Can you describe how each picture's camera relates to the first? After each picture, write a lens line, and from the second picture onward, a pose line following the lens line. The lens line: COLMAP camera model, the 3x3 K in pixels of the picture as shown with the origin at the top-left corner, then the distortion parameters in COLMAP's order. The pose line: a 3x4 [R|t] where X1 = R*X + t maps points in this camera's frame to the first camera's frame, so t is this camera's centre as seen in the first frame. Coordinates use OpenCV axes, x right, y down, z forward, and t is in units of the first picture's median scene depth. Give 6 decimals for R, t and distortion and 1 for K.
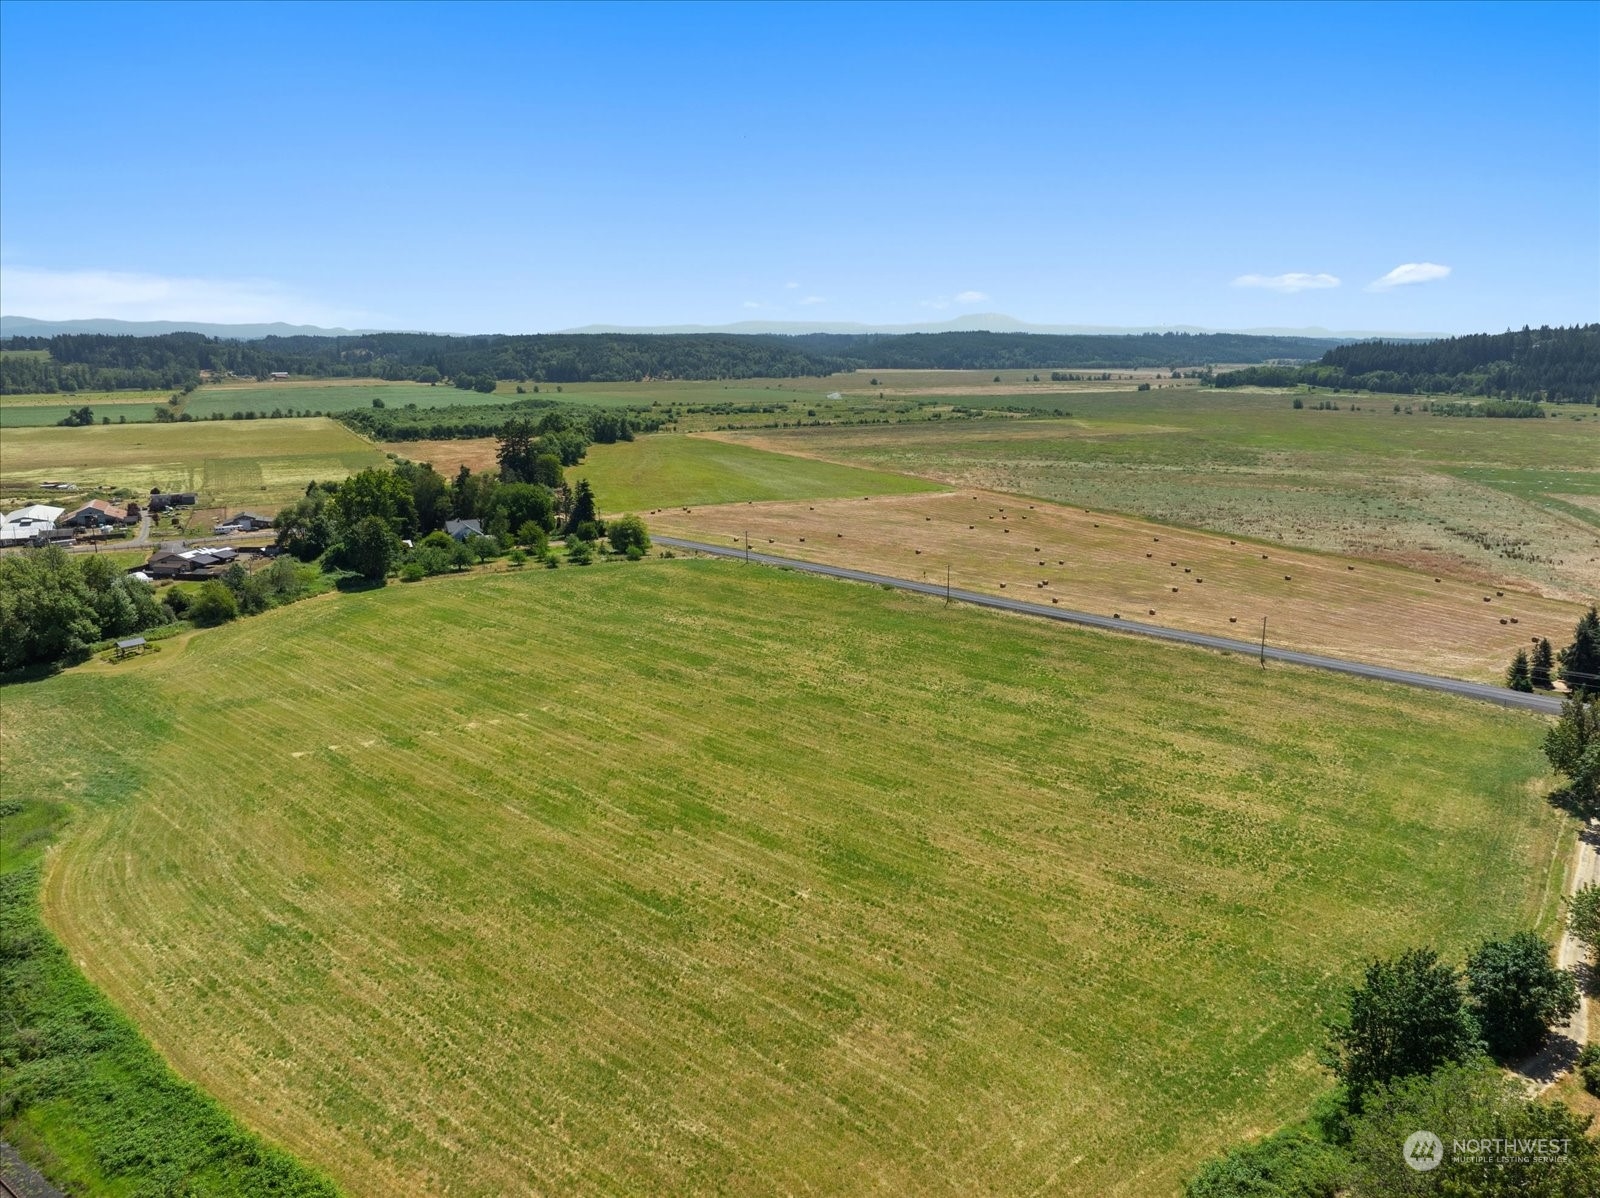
lens RADIAL K [[1131.5, 0, 806.2], [0, 1131.5, 603.9], [0, 0, 1]] dist [-0.031275, -0.011034]
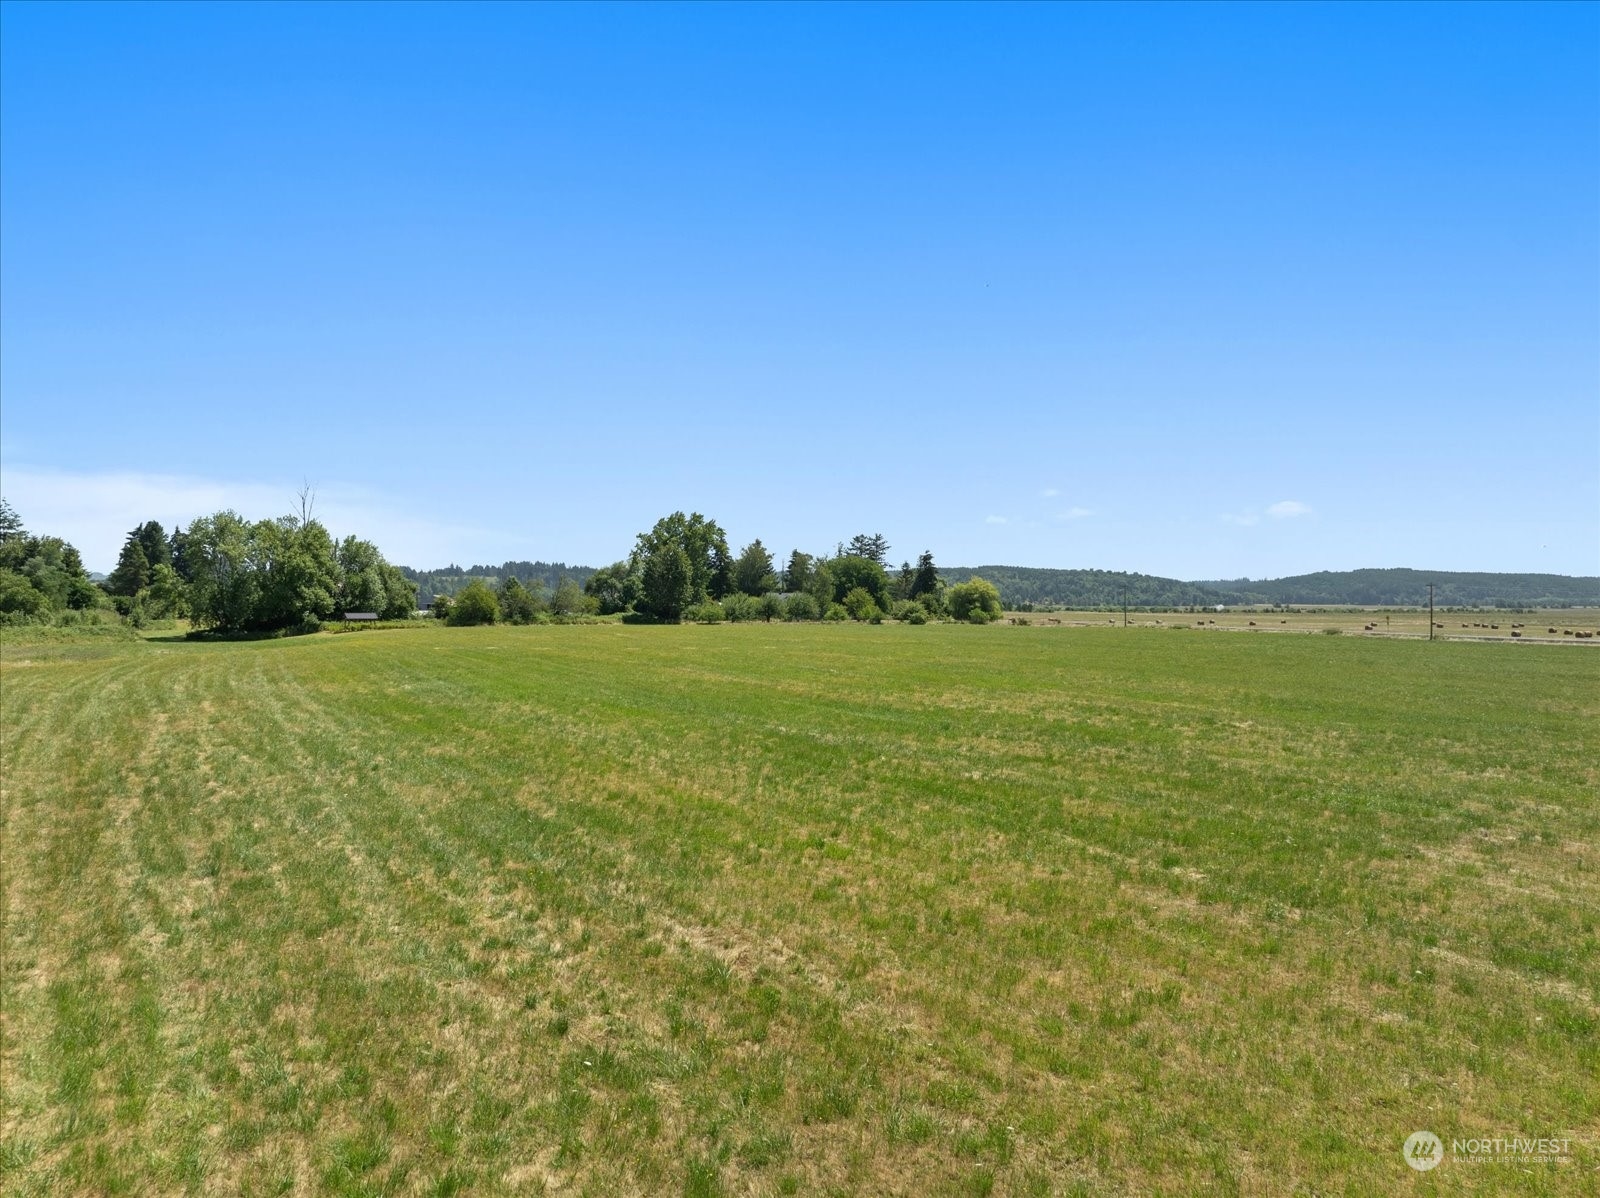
lens RADIAL K [[1131.5, 0, 801.1], [0, 1131.5, 604.6], [0, 0, 1]] dist [-0.031275, -0.011034]
pose [[0.943447, 0.004324, -0.331494, -0.009324], [-0.078668, 0.974275, -0.211186, 0.183608], [0.322053, 0.225321, 0.919517, 0.330121]]
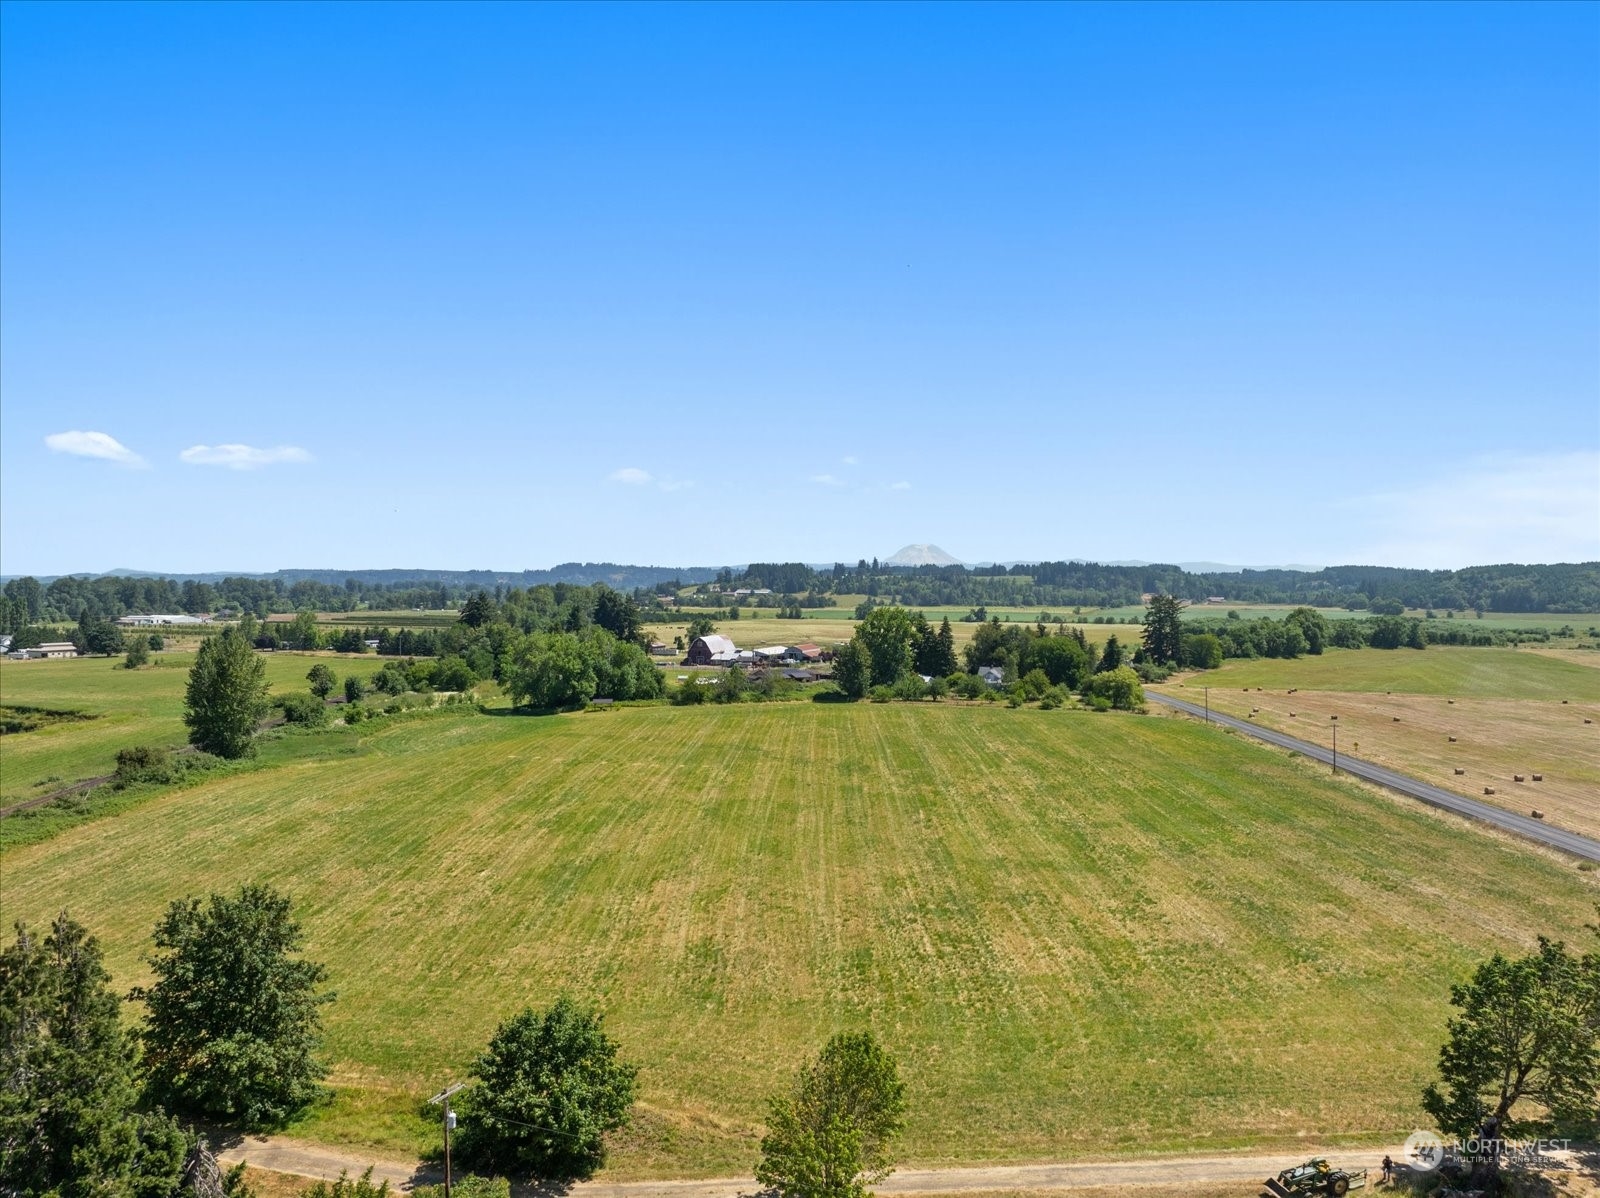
lens RADIAL K [[1131.5, 0, 804.2], [0, 1131.5, 593.5], [0, 0, 1]] dist [-0.031275, -0.011034]
pose [[0.664143, 0.008915, -0.747553, 0.561618], [-0.172844, 0.974669, -0.141935, 0.060078], [0.727351, 0.223475, 0.648860, 0.283304]]
